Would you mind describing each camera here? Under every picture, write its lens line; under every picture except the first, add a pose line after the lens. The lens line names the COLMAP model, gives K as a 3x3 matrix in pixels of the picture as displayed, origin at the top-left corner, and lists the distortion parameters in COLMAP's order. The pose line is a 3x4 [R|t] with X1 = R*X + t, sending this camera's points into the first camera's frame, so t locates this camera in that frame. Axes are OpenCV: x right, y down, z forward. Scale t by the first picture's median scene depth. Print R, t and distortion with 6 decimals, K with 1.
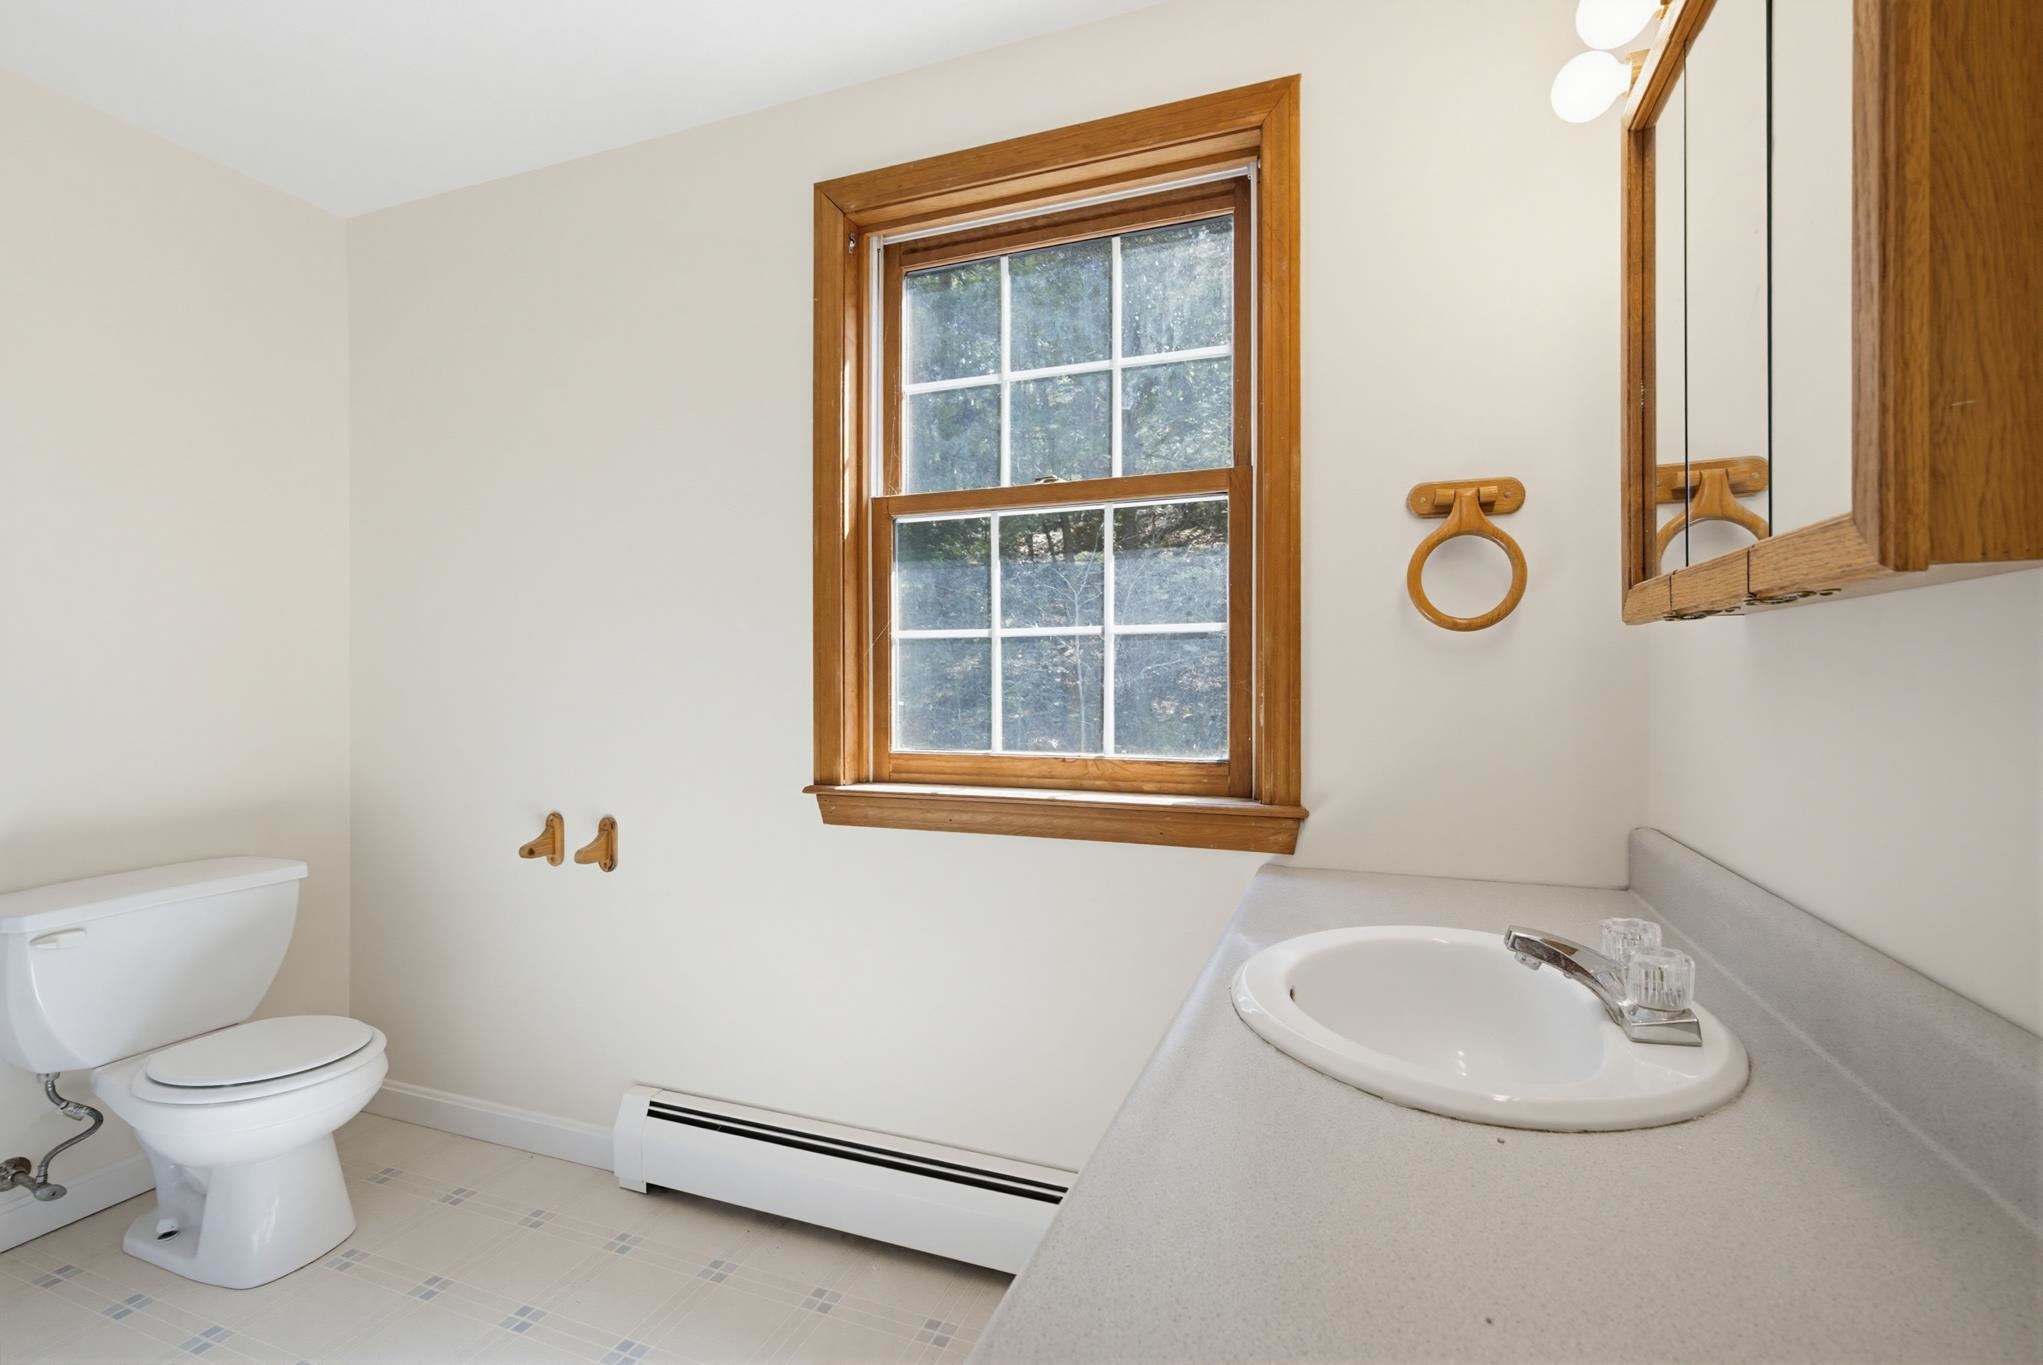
lens RADIAL K [[927.9, 0, 1010.4], [0, 927.9, 670.6], [0, 0, 1]] dist [0.011426, -0.000630]
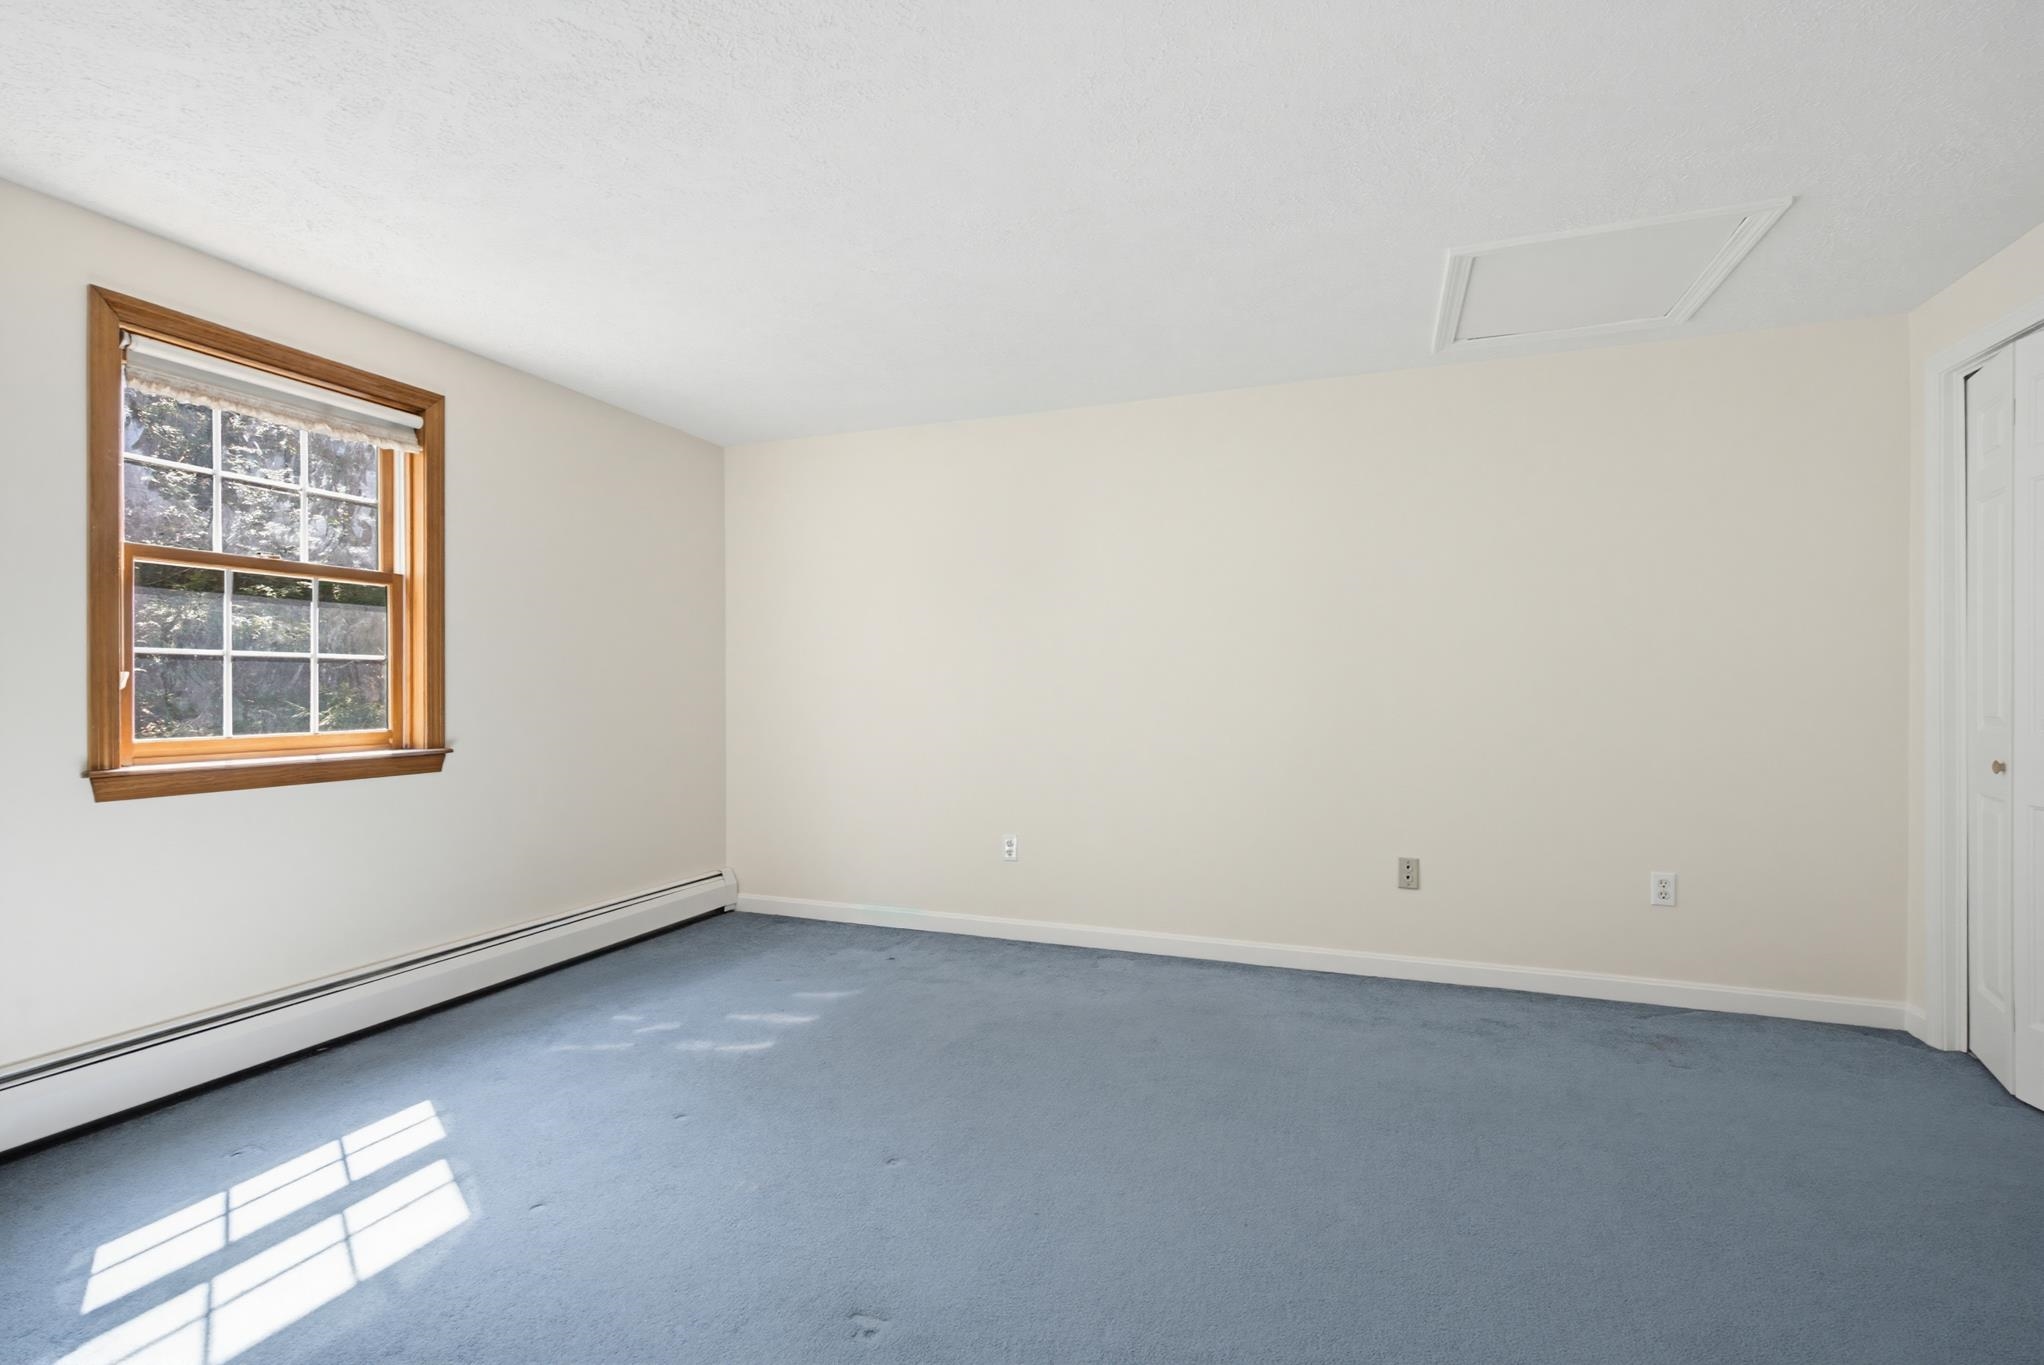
lens RADIAL K [[928.3, 0, 1028.7], [0, 928.3, 689.9], [0, 0, 1]] dist [0.011426, -0.000630]
pose [[-0.004764, 0.002205, 0.999986, -1.469207], [0.009961, 0.999948, -0.002158, 0.031518], [-0.999939, 0.009951, -0.004786, -0.237847]]
